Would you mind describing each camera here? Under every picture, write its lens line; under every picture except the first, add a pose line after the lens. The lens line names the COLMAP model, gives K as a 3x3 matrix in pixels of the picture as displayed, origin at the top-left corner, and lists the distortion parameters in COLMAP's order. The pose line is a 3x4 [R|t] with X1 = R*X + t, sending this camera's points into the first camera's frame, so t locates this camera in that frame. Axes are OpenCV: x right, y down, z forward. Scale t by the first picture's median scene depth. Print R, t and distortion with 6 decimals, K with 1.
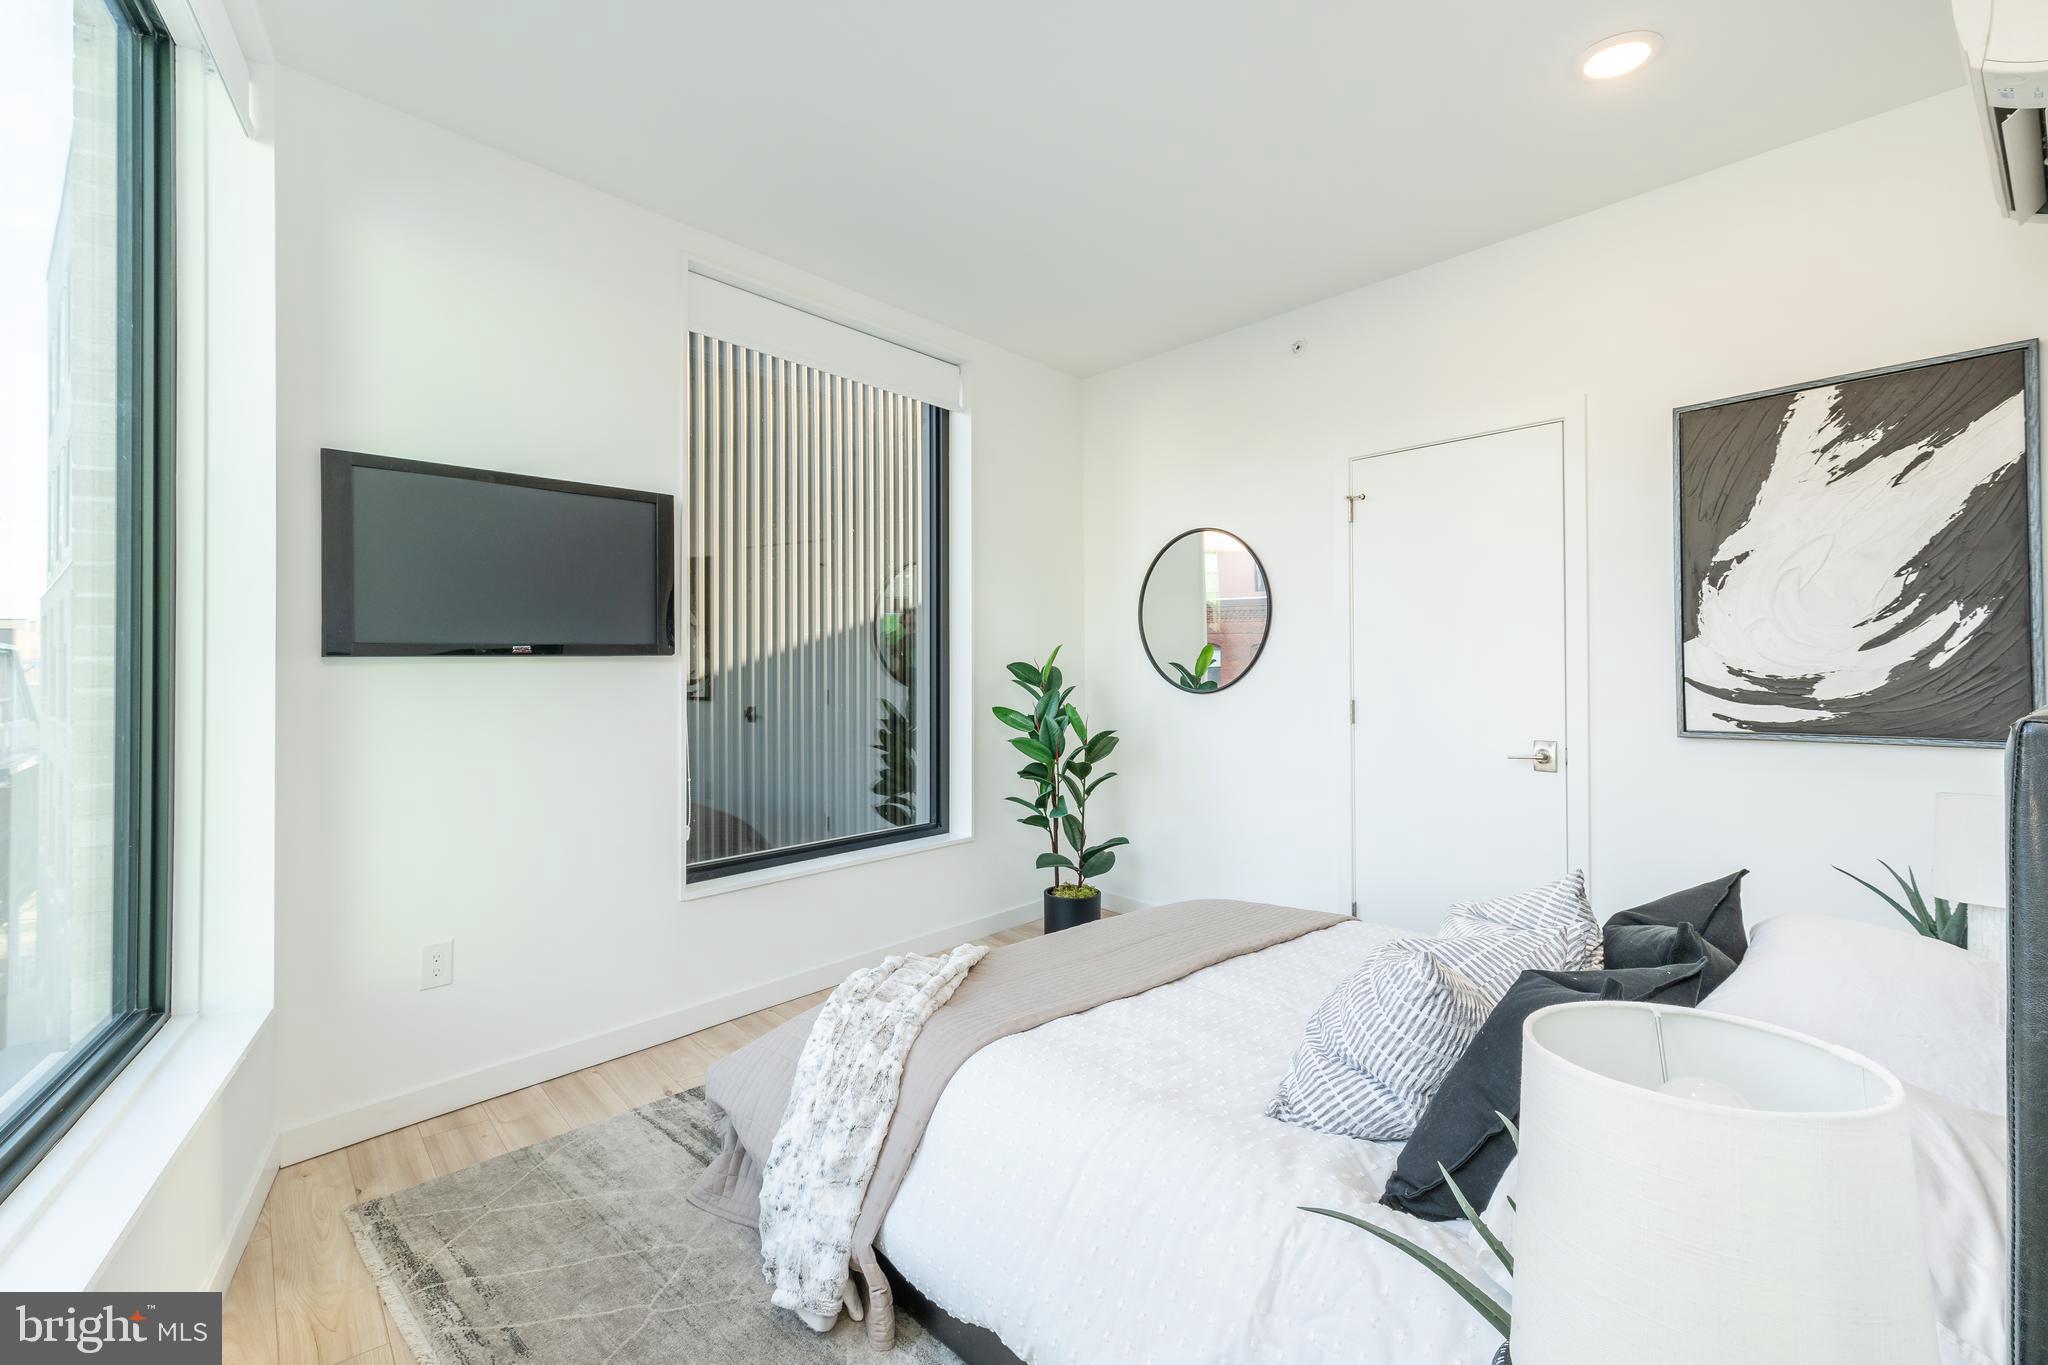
lens RADIAL K [[940.6, 0, 1026.3], [0, 940.6, 598.6], [0, 0, 1]] dist [-0.000868, -0.000064]
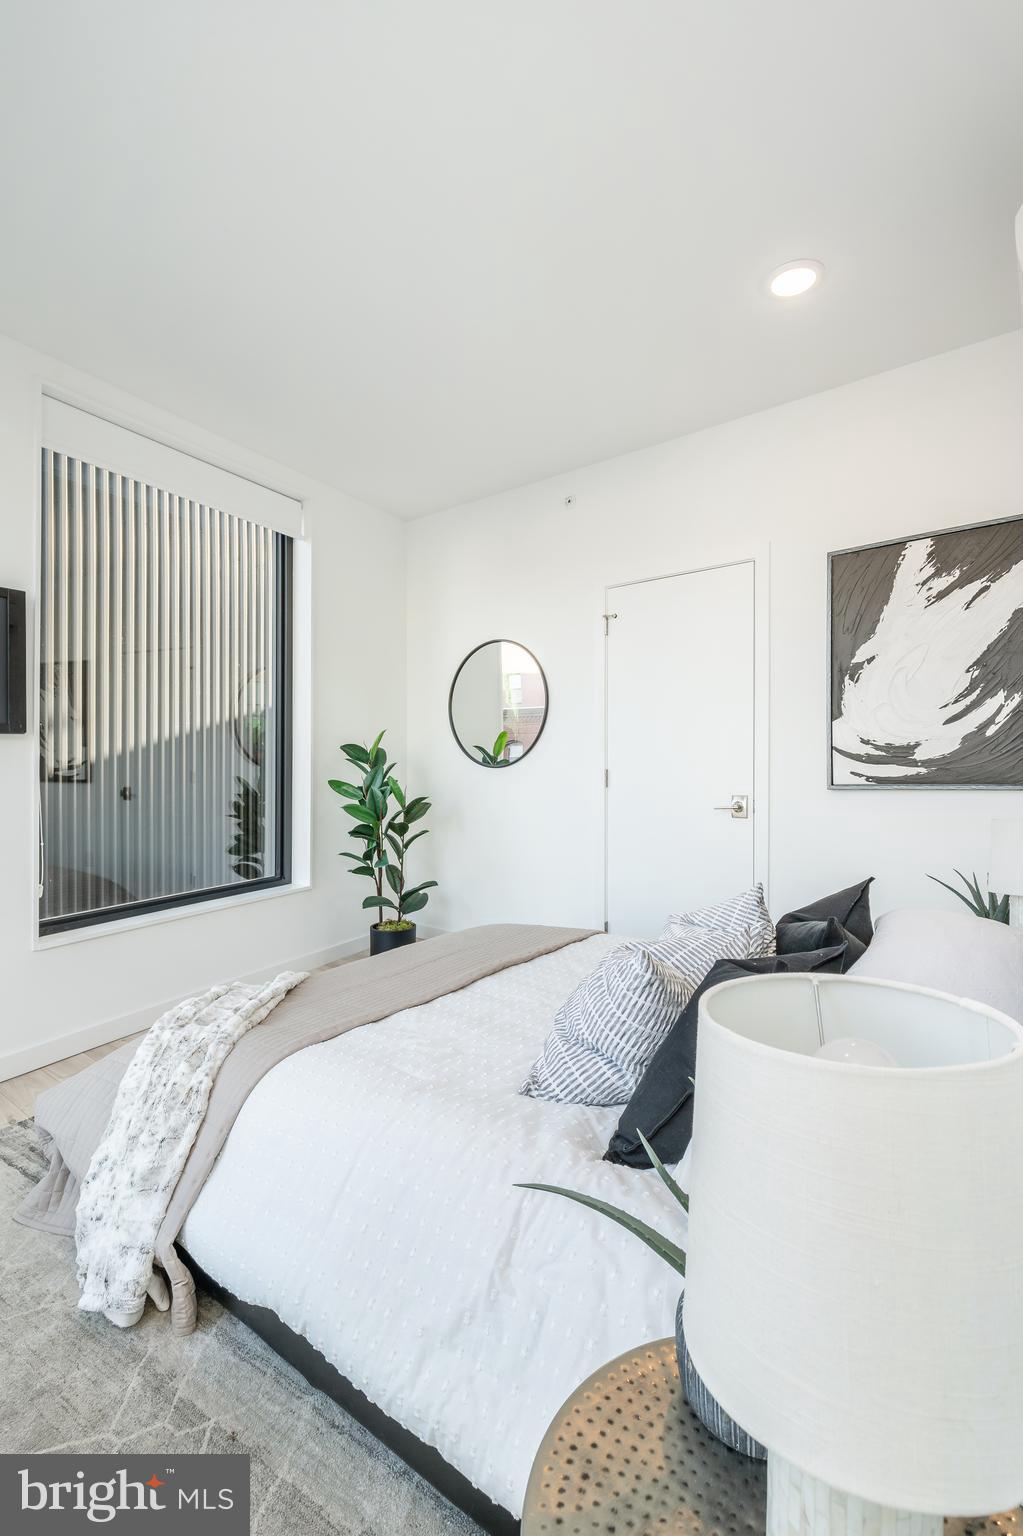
lens RADIAL K [[705.9, 0, 517.3], [0, 705.9, 723.9], [0, 0, 1]] dist [-0.000941, -0.000584]
pose [[0.981486, -0.000102, 0.191535, 0.051739], [-0.003787, 0.999794, 0.019940, 0.037456], [-0.191497, -0.020296, 0.981283, 0.079490]]
